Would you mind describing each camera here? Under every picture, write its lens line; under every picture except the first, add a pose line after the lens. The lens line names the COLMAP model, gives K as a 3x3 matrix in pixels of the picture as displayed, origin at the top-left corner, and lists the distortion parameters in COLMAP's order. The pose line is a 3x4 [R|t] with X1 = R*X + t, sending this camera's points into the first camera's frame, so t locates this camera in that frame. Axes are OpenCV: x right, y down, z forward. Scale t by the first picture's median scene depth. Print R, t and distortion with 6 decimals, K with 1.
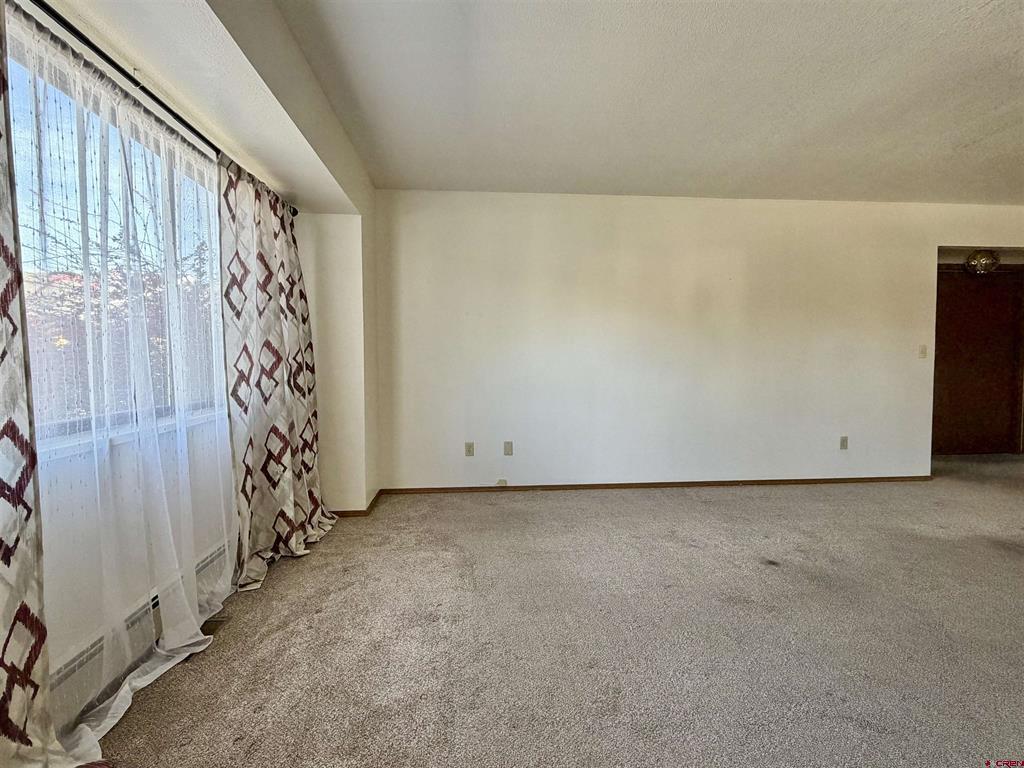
lens RADIAL K [[519.9, 0, 512.0], [0, 519.9, 384.0], [0, 0, 1]] dist [-0.007398, -0.000168]
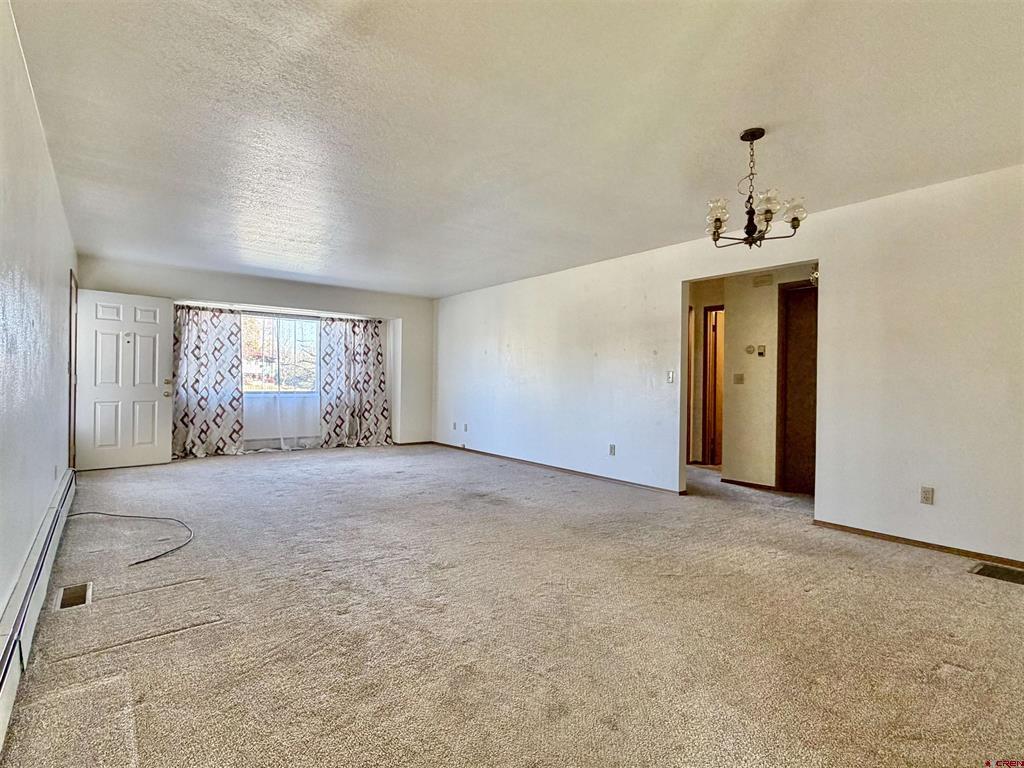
lens RADIAL K [[511.7, 0, 512.0], [0, 511.7, 384.0], [0, 0, 1]] dist [0.009740, -0.000254]
pose [[0.552099, 0.018062, -0.833583, 1.552152], [-0.057394, 0.998217, -0.016384, -0.010834], [0.831801, 0.056888, 0.552152, 0.109257]]
